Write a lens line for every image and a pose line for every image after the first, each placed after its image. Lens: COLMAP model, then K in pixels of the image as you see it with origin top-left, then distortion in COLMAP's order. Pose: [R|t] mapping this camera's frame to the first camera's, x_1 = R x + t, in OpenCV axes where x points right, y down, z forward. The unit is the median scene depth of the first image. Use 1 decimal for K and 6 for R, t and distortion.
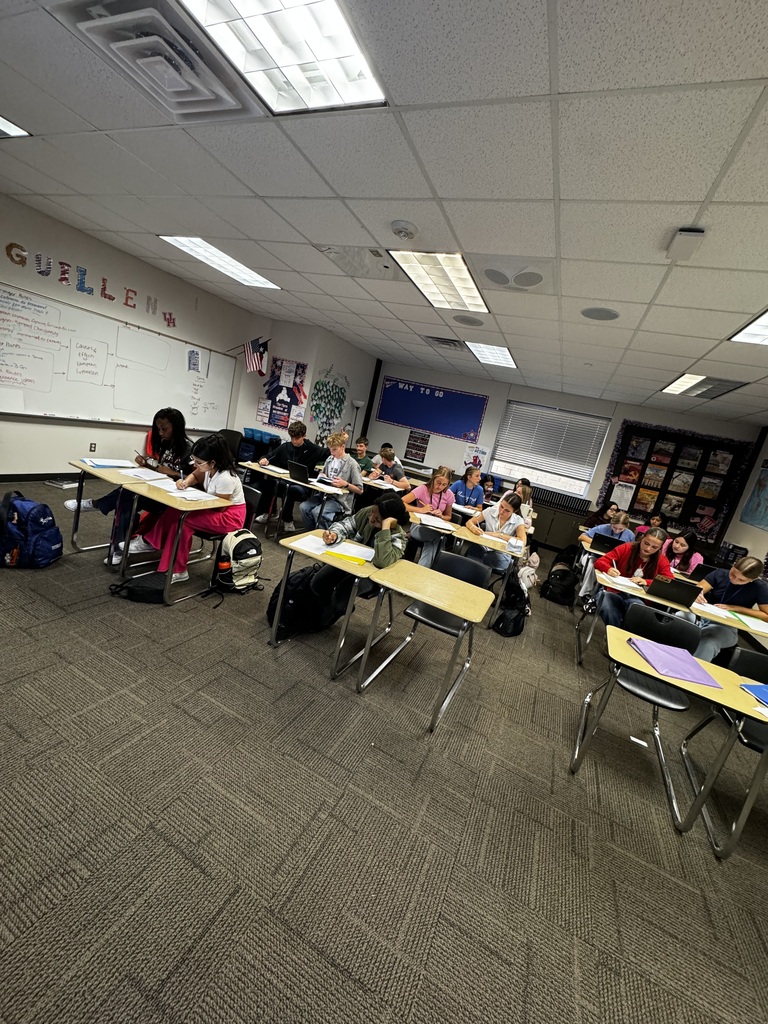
lens RADIAL K [[402.3, 0, 382.7], [0, 402.3, 509.1], [0, 0, 1]] dist [-0.003954, 0.000037]
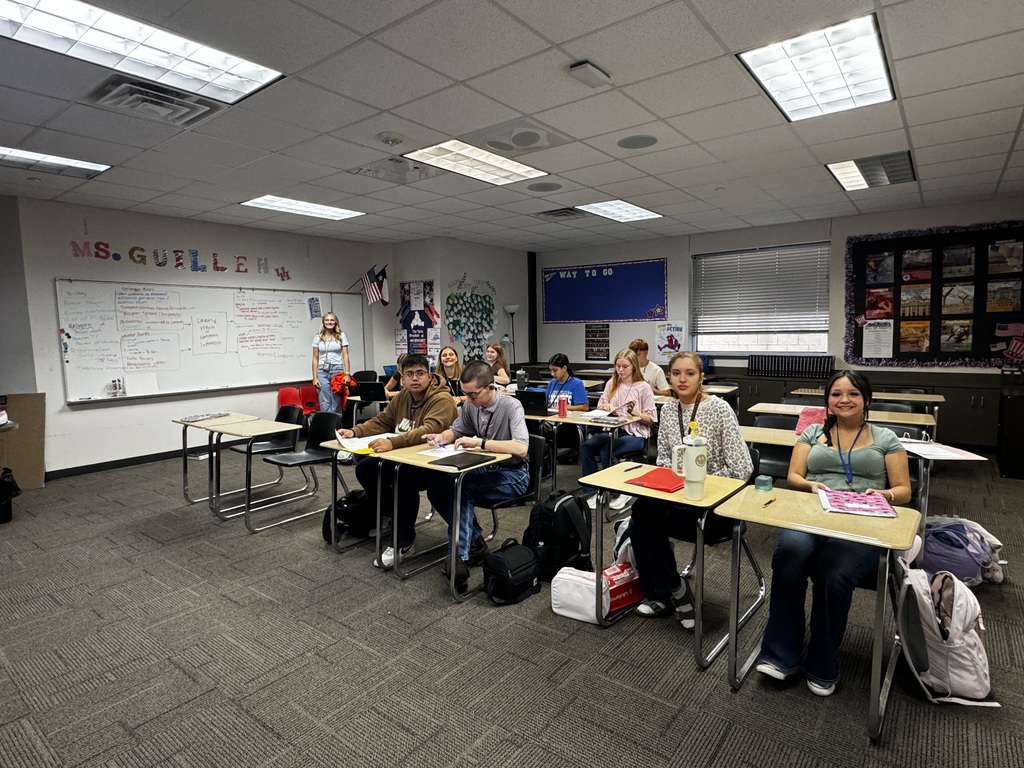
lens RADIAL K [[561.0, 0, 514.2], [0, 561.0, 382.9], [0, 0, 1]] dist [-0.002229, -0.000241]
pose [[0.945948, -0.217177, -0.240865, 0.224820], [0.179963, 0.969350, -0.167251, 0.094978], [0.269806, 0.114864, 0.956039, -0.102649]]
